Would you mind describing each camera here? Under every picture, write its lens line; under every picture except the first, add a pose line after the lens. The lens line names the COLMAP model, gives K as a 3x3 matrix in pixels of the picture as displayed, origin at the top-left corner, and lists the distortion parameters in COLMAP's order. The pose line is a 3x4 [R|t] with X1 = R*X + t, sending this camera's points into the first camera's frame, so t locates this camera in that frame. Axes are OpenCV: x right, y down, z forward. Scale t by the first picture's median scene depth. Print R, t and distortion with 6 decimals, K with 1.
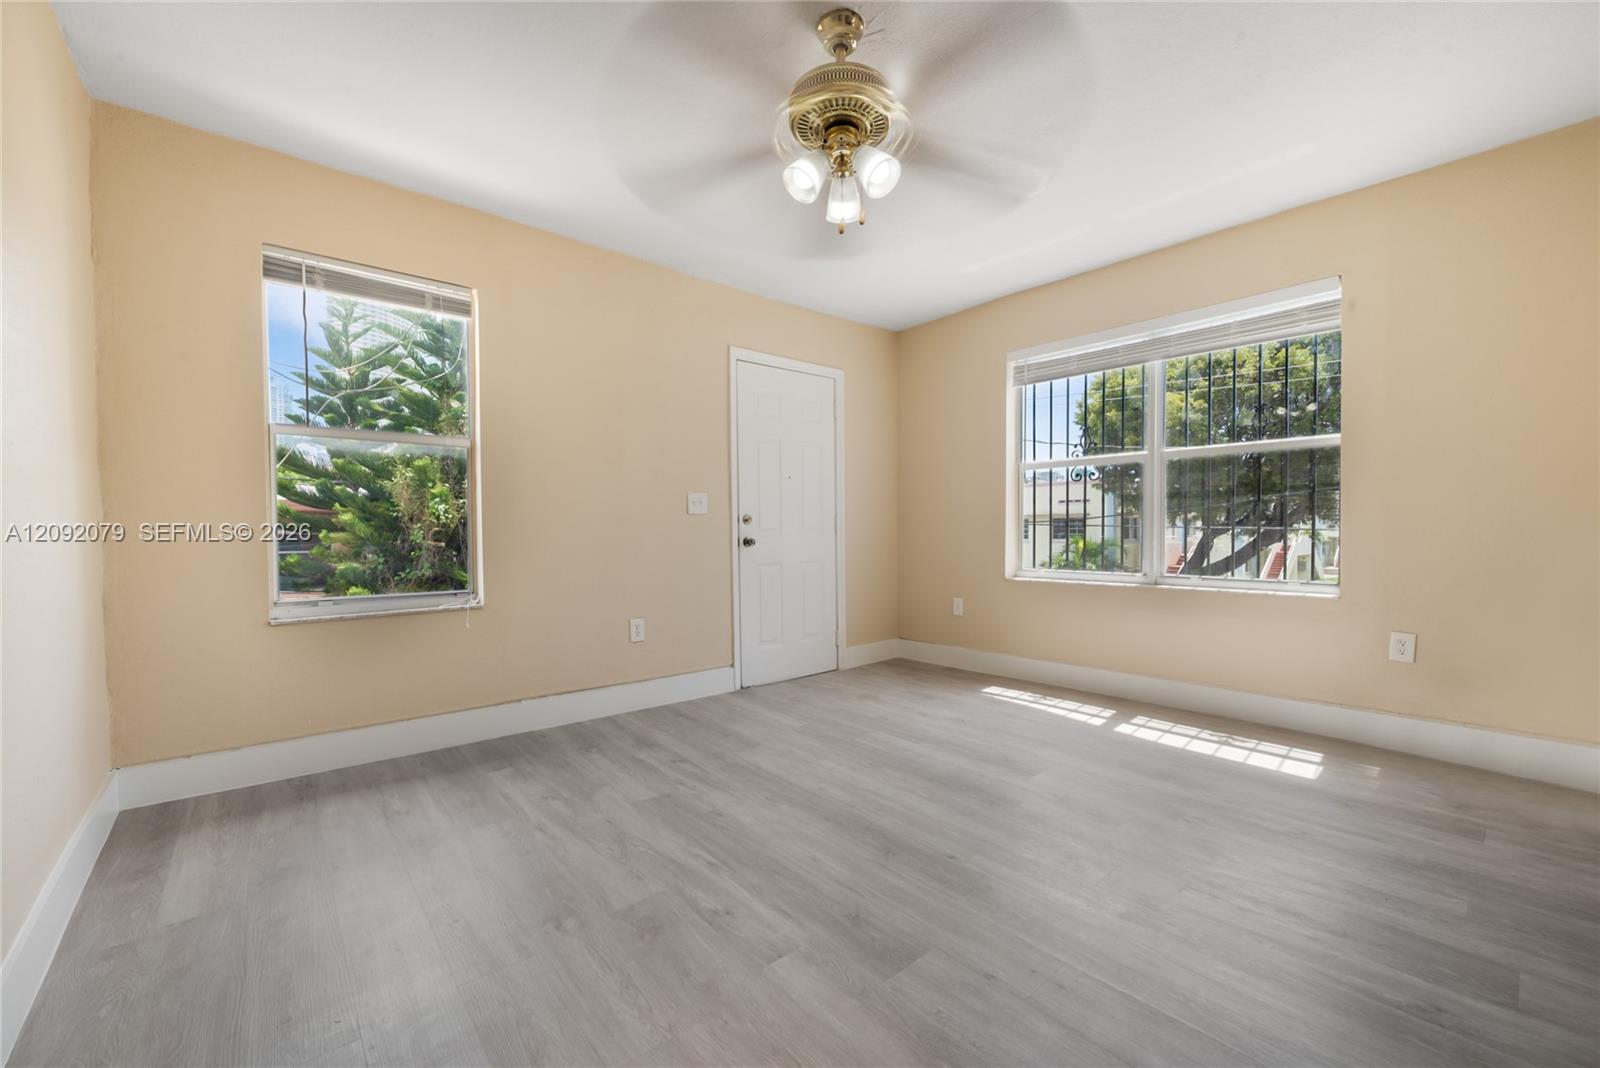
lens RADIAL K [[629.8, 0, 805.0], [0, 629.8, 528.0], [0, 0, 1]] dist [-0.010170, 0.000045]
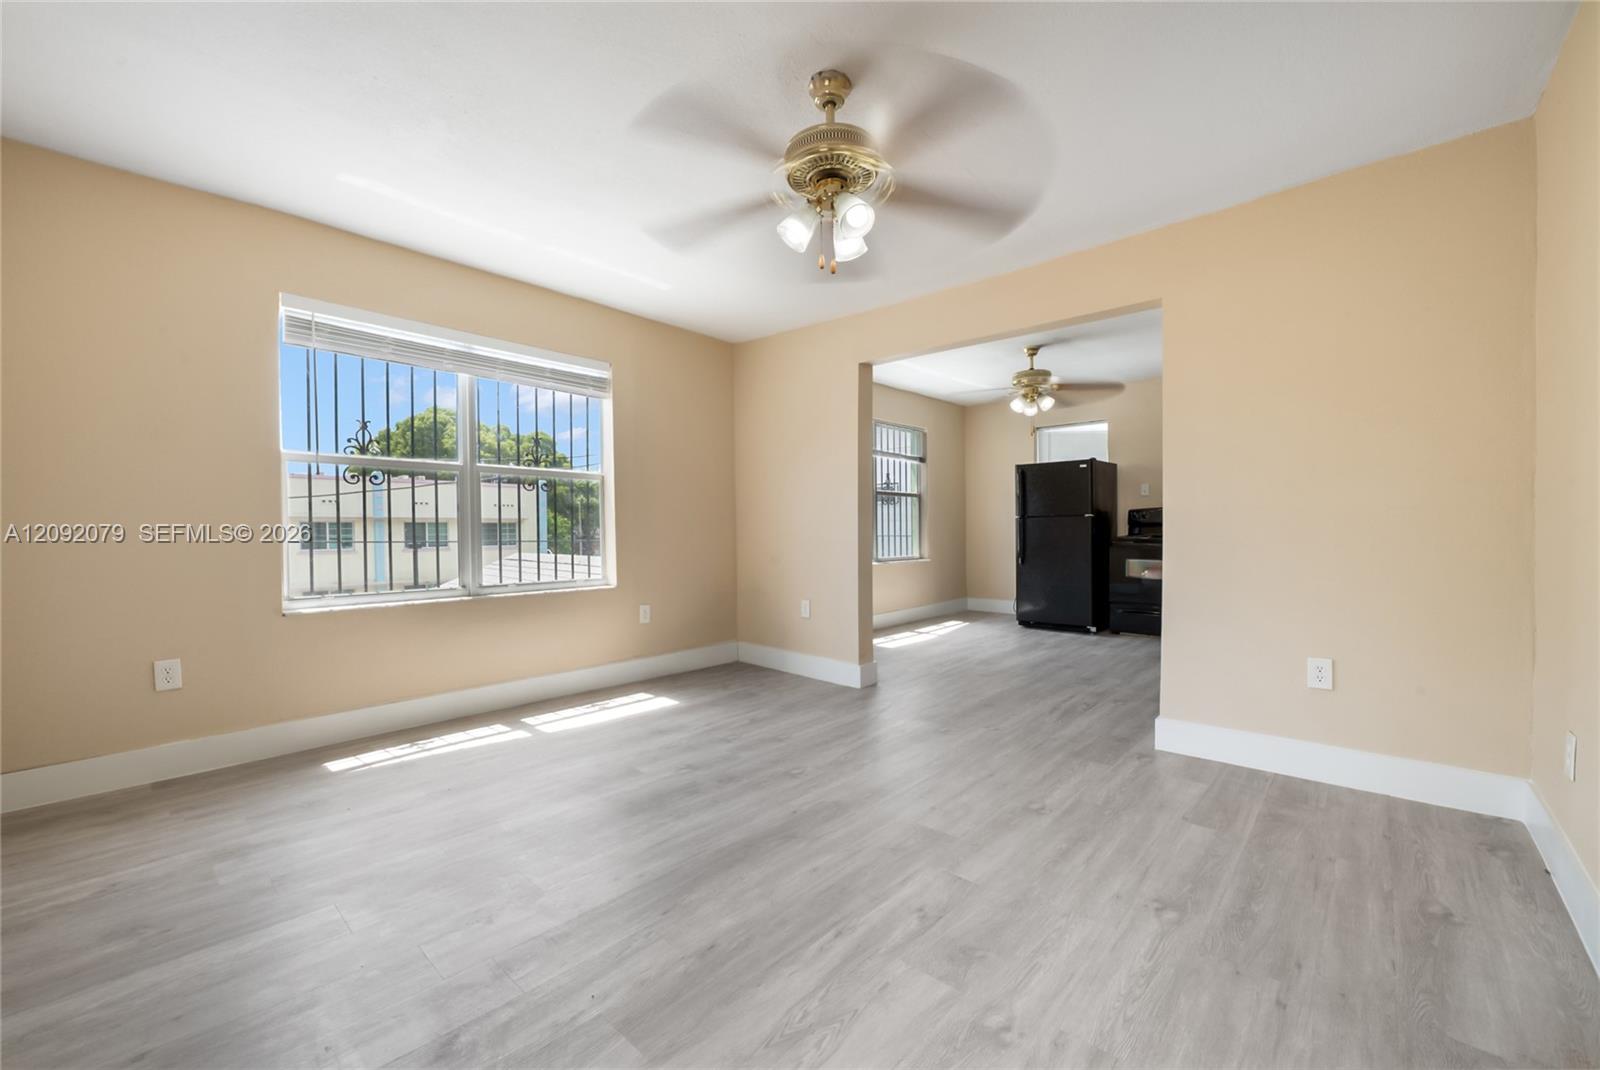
lens RADIAL K [[629.8, 0, 805.0], [0, 629.8, 529.0], [0, 0, 1]] dist [-0.010170, 0.000045]
pose [[-0.110493, 0.011388, 0.993812, -0.614593], [0.006746, 0.999920, -0.010708, -0.003979], [-0.993854, 0.005521, -0.110561, 0.700389]]
